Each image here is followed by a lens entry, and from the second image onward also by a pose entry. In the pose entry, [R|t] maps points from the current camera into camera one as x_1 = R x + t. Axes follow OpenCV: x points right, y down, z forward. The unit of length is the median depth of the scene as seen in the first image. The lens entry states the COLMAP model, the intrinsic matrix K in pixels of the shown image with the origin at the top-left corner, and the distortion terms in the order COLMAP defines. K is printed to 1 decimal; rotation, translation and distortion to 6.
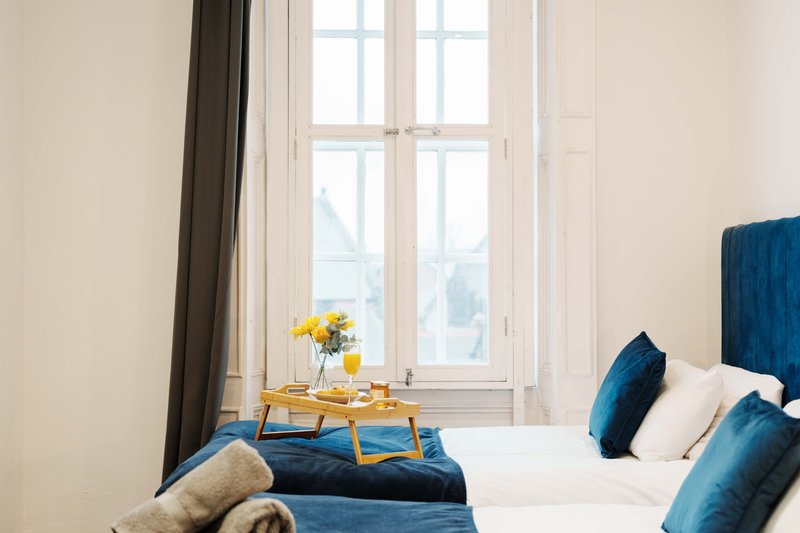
lens RADIAL K [[1057.0, 0, 400.0], [0, 1057.0, 266.5], [0, 0, 1]] dist [-0.005237, 0.037218]
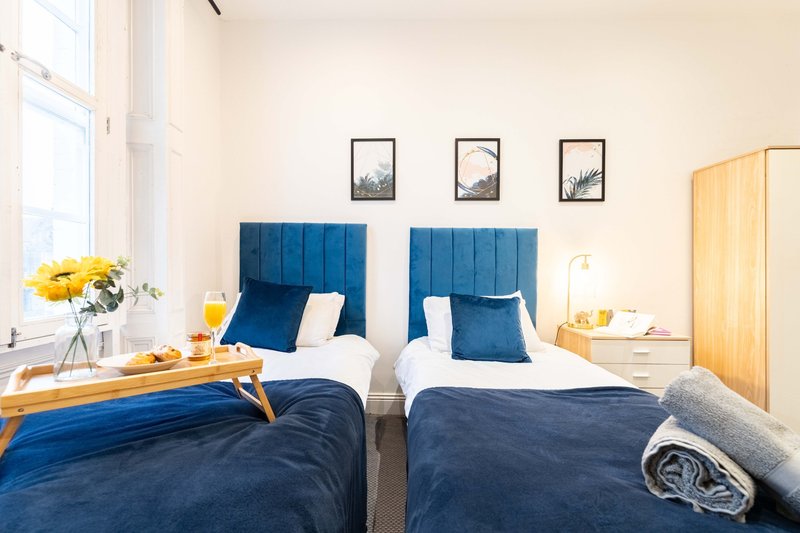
lens RADIAL K [[321.0, 0, 396.9], [0, 321.0, 270.1], [0, 0, 1]] dist [-0.000308, 0.000009]
pose [[-0.008245, 0.006824, 0.999943, -0.270127], [-0.034538, 0.999378, -0.007105, 0.041058], [-0.999369, -0.034595, -0.008004, 0.712441]]
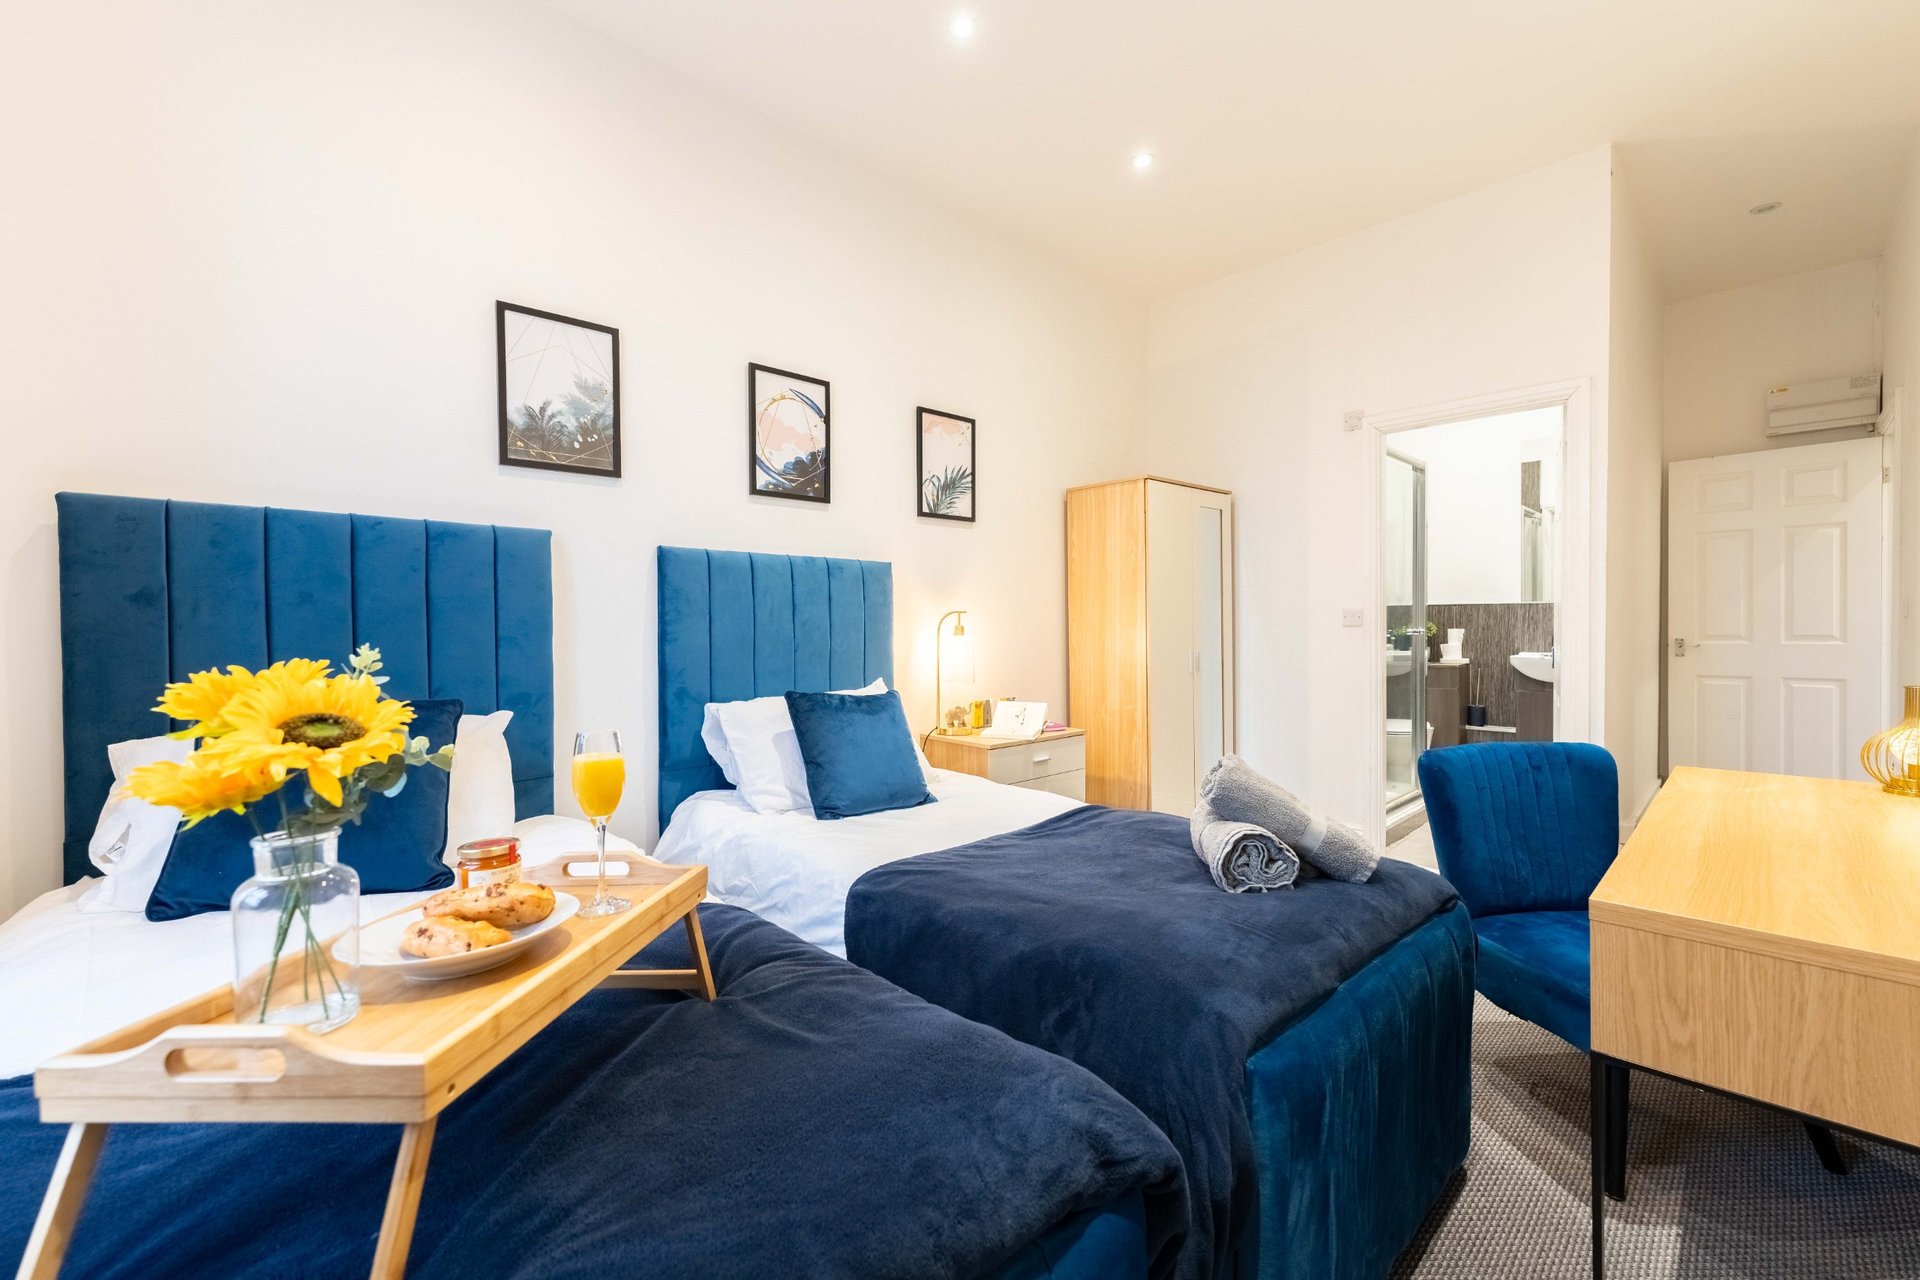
lens RADIAL K [[731.0, 0, 979.7], [0, 731.0, 635.2], [0, 0, 1]] dist [0.001600, 0.000100]
pose [[-0.693356, 0.000159, 0.720595, -0.275834], [-0.012030, 0.999858, -0.011796, 0.031568], [-0.720494, -0.016848, -0.693256, 0.914362]]
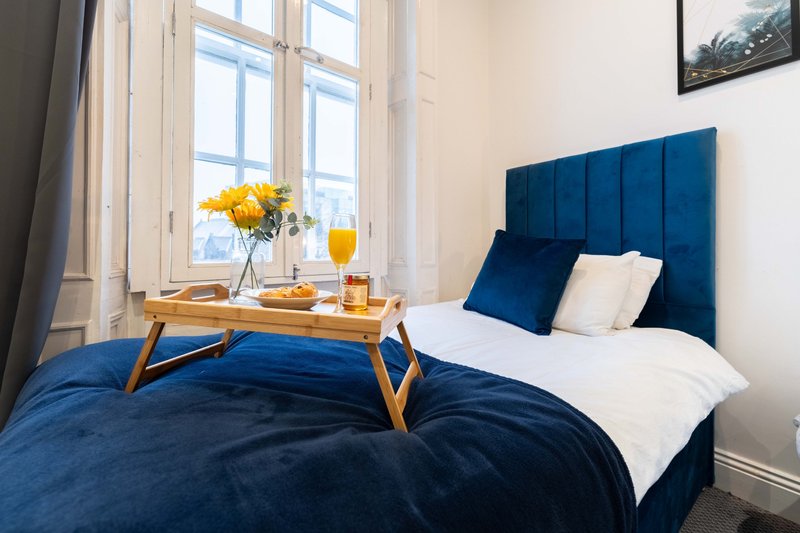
lens RADIAL K [[330.0, 0, 398.7], [0, 330.0, 245.6], [0, 0, 1]] dist [0.000071, -0.000163]
pose [[0.808807, 0.011544, 0.587961, -0.111455], [-0.021351, 0.999725, 0.009742, 0.073821], [-0.587686, -0.020433, 0.808831, 0.684473]]
